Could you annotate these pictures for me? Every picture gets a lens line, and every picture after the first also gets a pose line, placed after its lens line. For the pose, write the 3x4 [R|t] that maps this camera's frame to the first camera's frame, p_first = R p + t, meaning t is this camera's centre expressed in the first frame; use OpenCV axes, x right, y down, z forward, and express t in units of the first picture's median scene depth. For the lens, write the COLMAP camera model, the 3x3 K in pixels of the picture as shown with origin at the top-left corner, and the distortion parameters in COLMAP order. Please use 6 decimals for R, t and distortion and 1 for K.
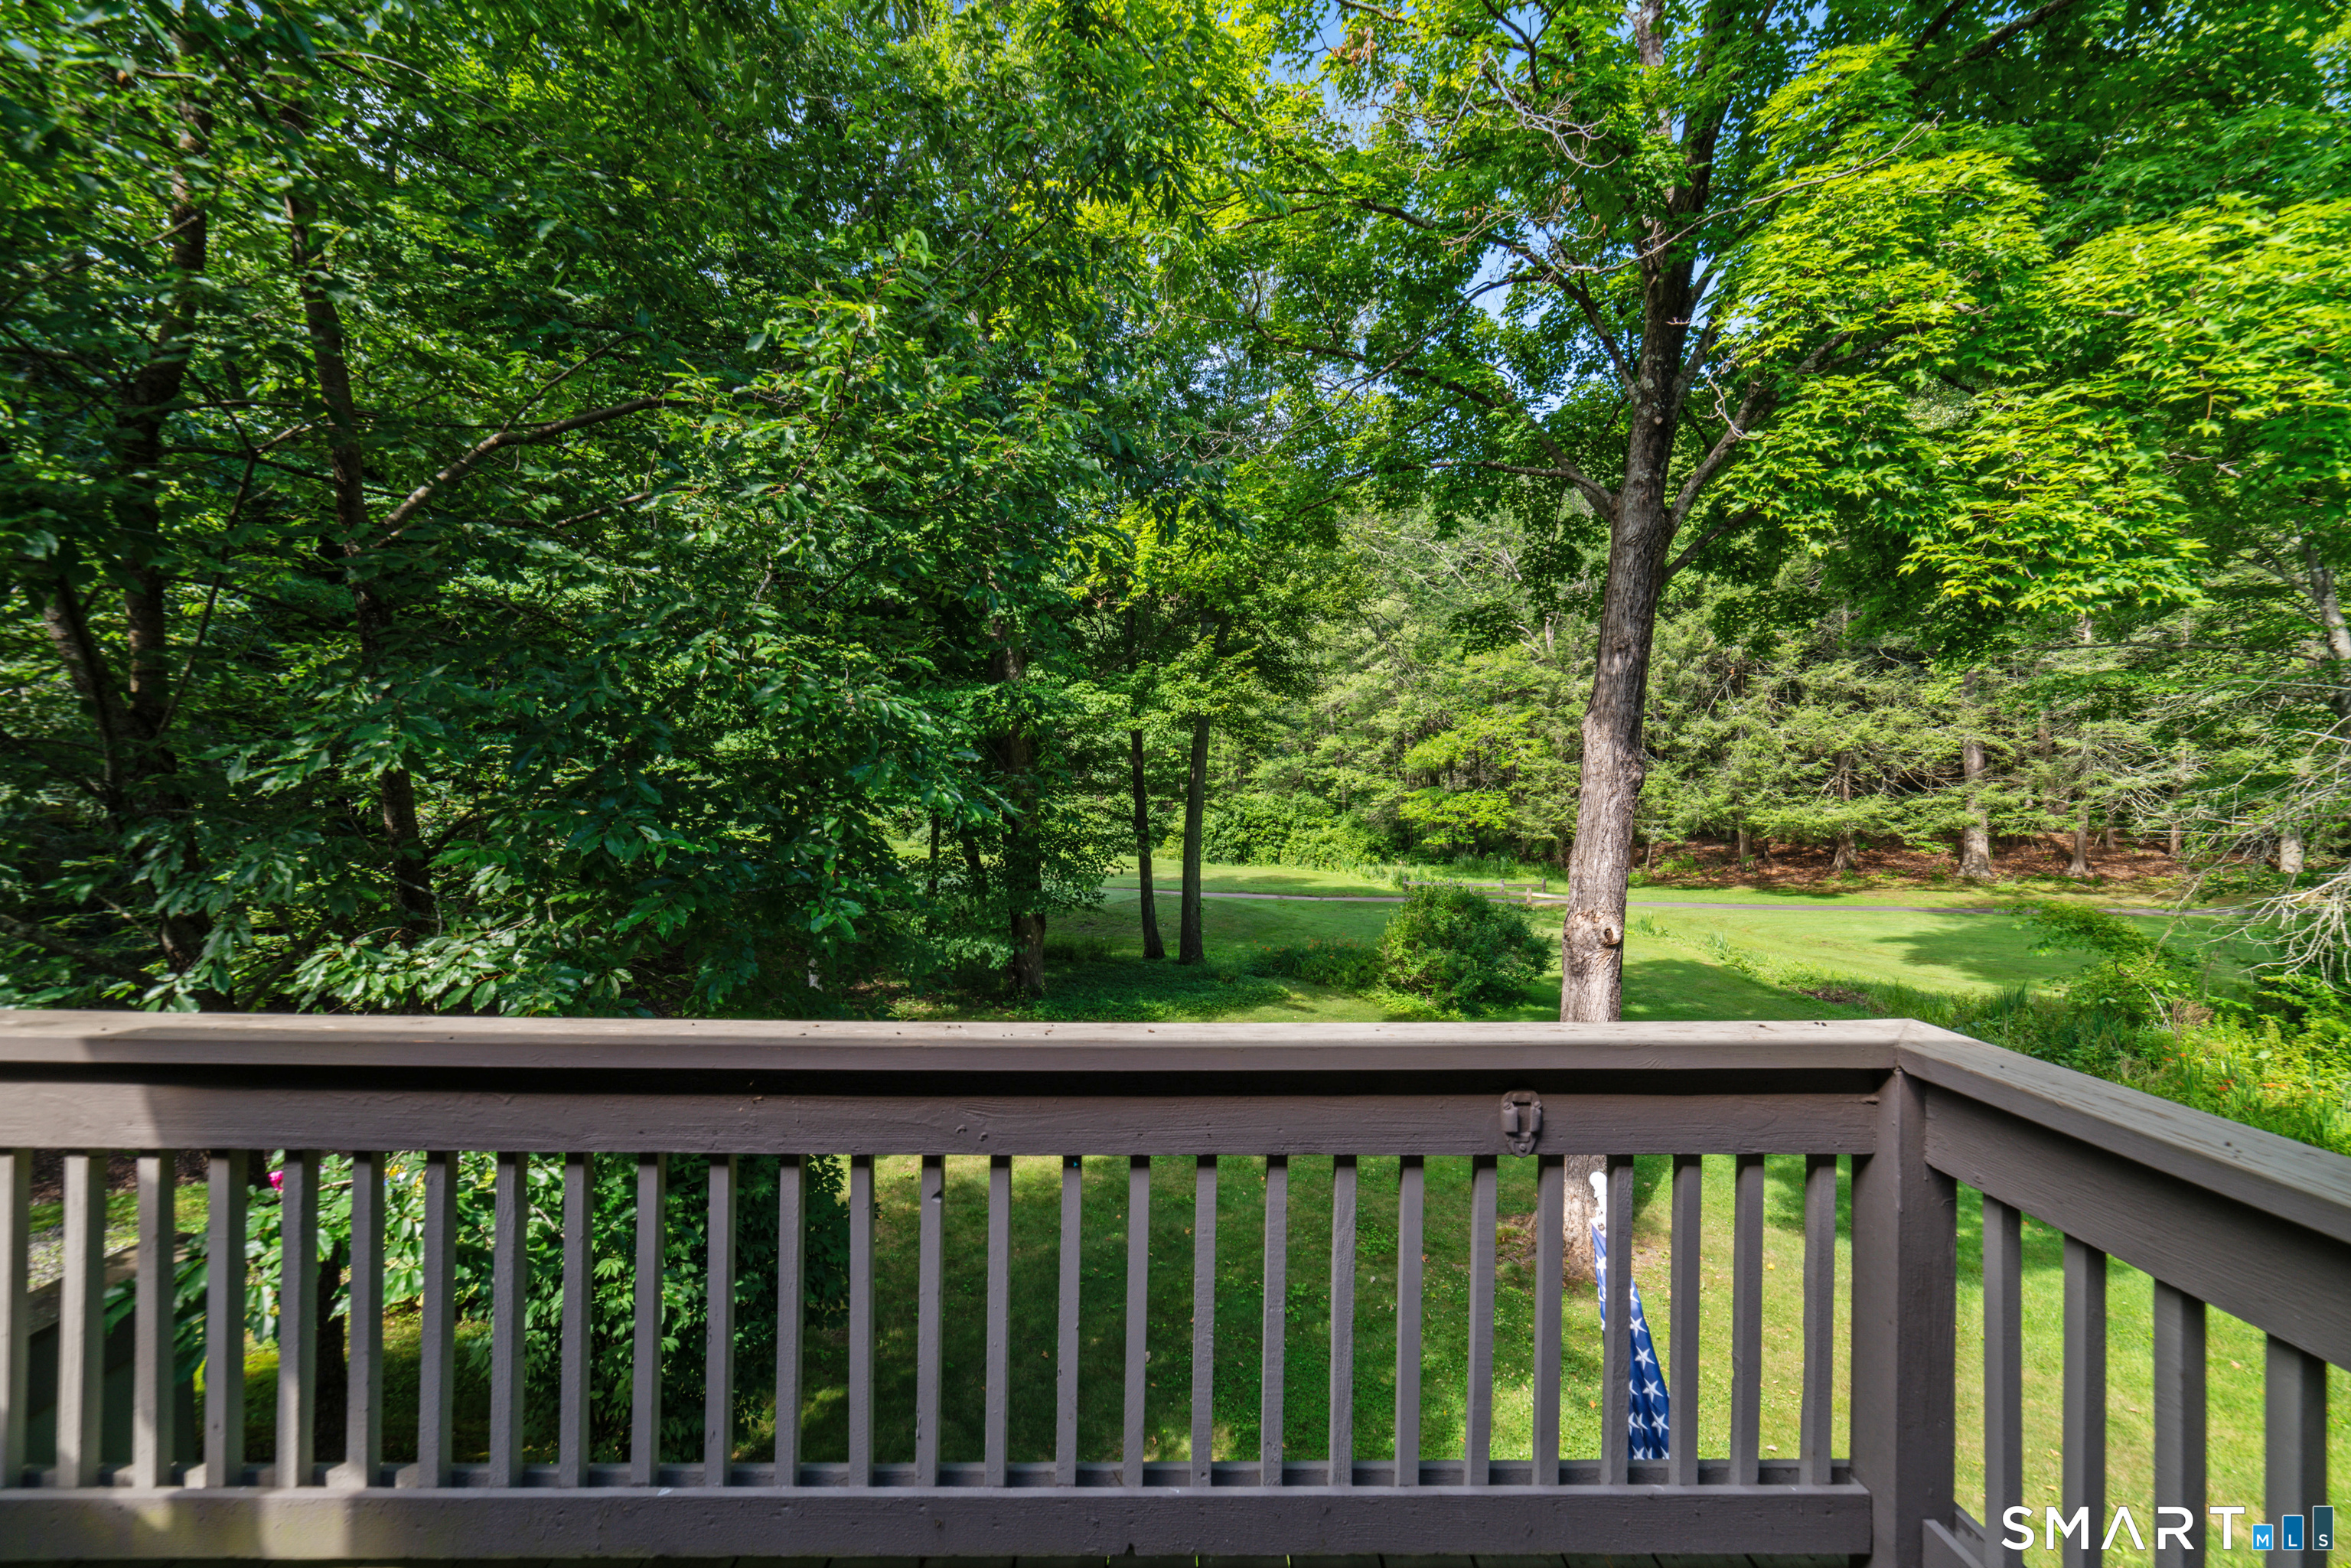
lens RADIAL K [[916.0, 0, 1175.5], [0, 916.0, 784.0], [0, 0, 1]] dist [0.001553, 0.000377]
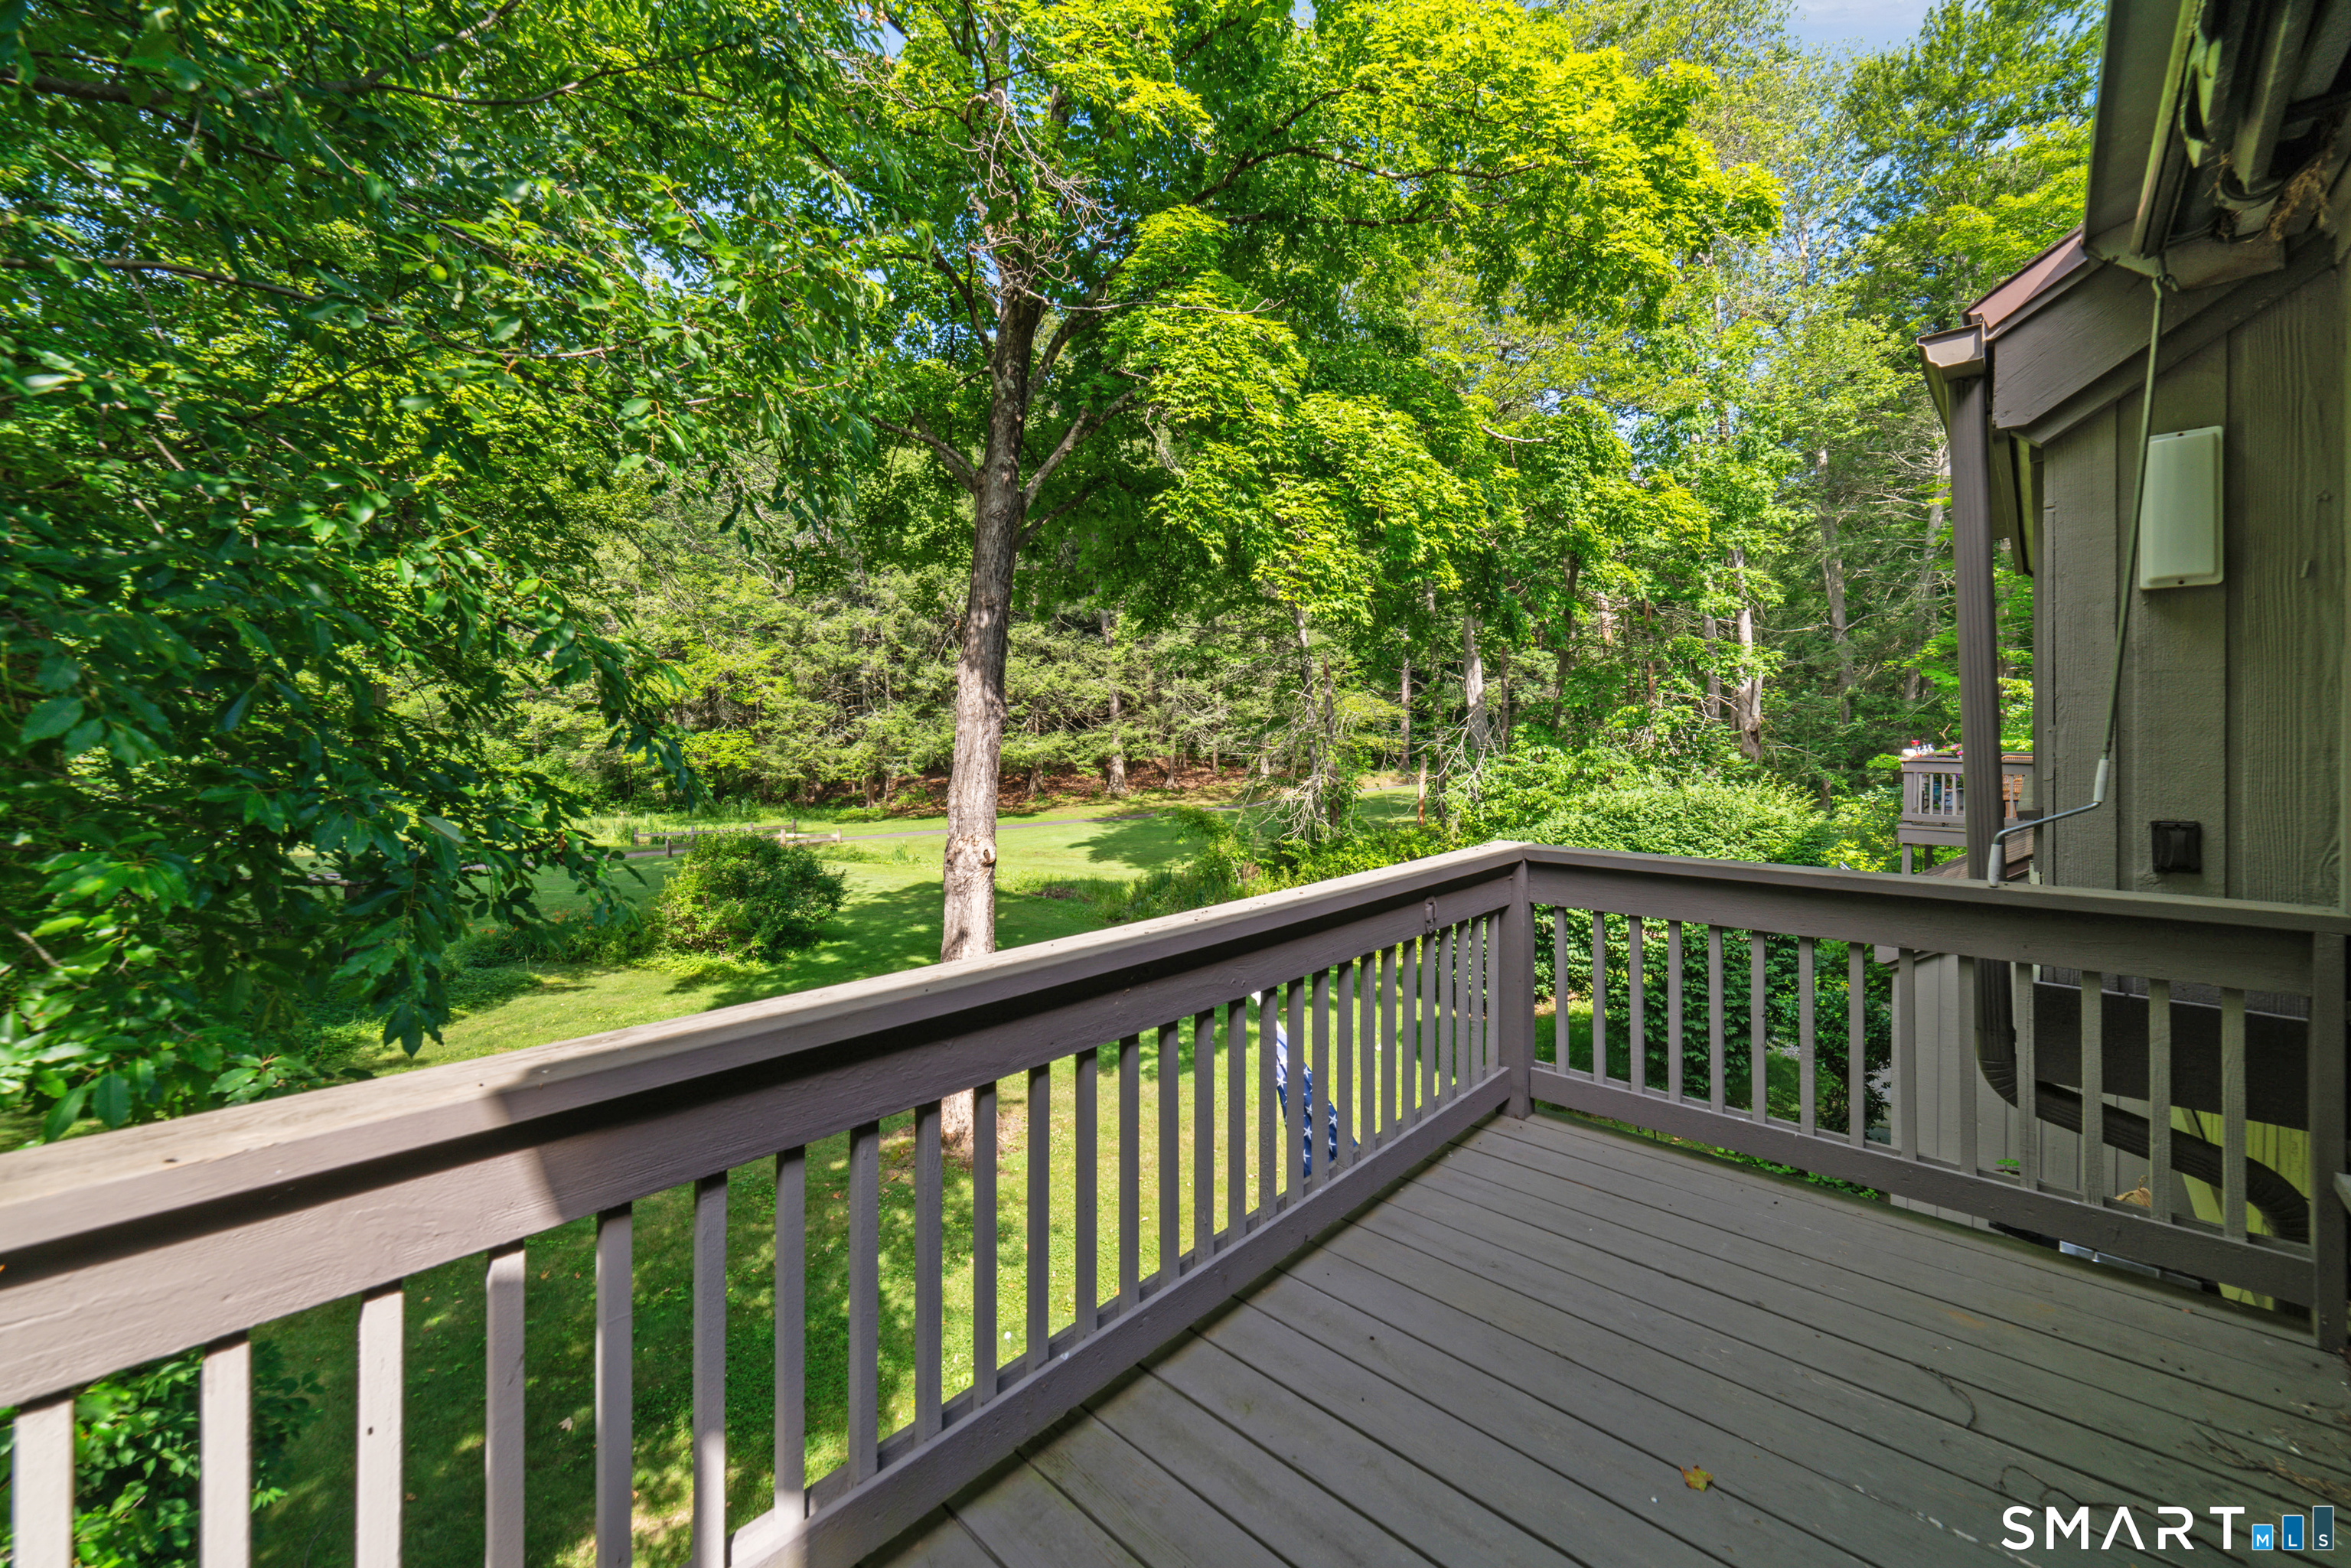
lens RADIAL K [[957.9, 0, 1173.3], [0, 957.9, 717.0], [0, 0, 1]] dist [-0.019003, 0.000150]
pose [[0.669969, 0.003597, 0.742380, -0.103786], [0.000592, 0.999985, -0.005379, -0.000687], [-0.742389, 0.004043, 0.669957, 0.009532]]
